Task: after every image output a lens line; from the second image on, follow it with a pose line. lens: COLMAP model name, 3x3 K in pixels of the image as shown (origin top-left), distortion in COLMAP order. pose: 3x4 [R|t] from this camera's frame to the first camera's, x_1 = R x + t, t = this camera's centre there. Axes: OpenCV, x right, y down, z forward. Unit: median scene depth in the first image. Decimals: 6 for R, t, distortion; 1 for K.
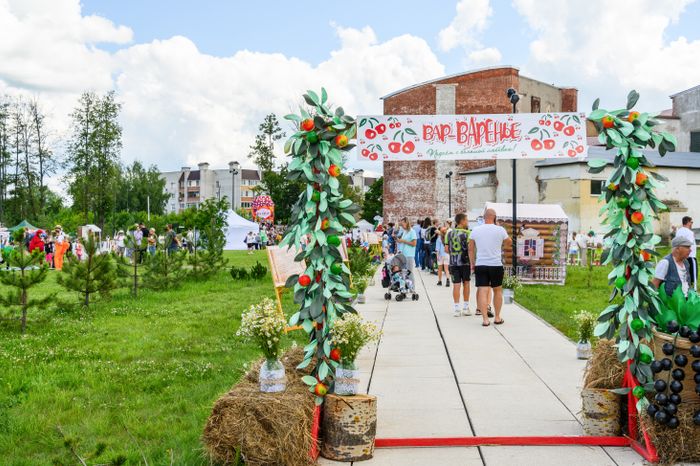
lens RADIAL K [[940.0, 0, 350.4], [0, 940.0, 233.4], [0, 0, 1]] dist [0.006188, 0.000000]
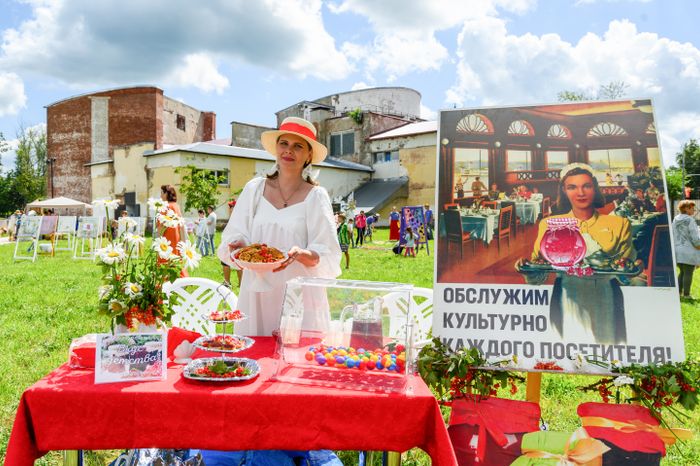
lens RADIAL K [[536.0, 0, 350.3], [0, 536.0, 232.1], [0, 0, 1]] dist [-0.002523, -0.004497]
pose [[0.911626, -0.013069, 0.410813, 0.109685], [0.006332, 0.999822, 0.017755, 0.003663], [-0.410972, -0.013585, 0.911547, 0.242672]]
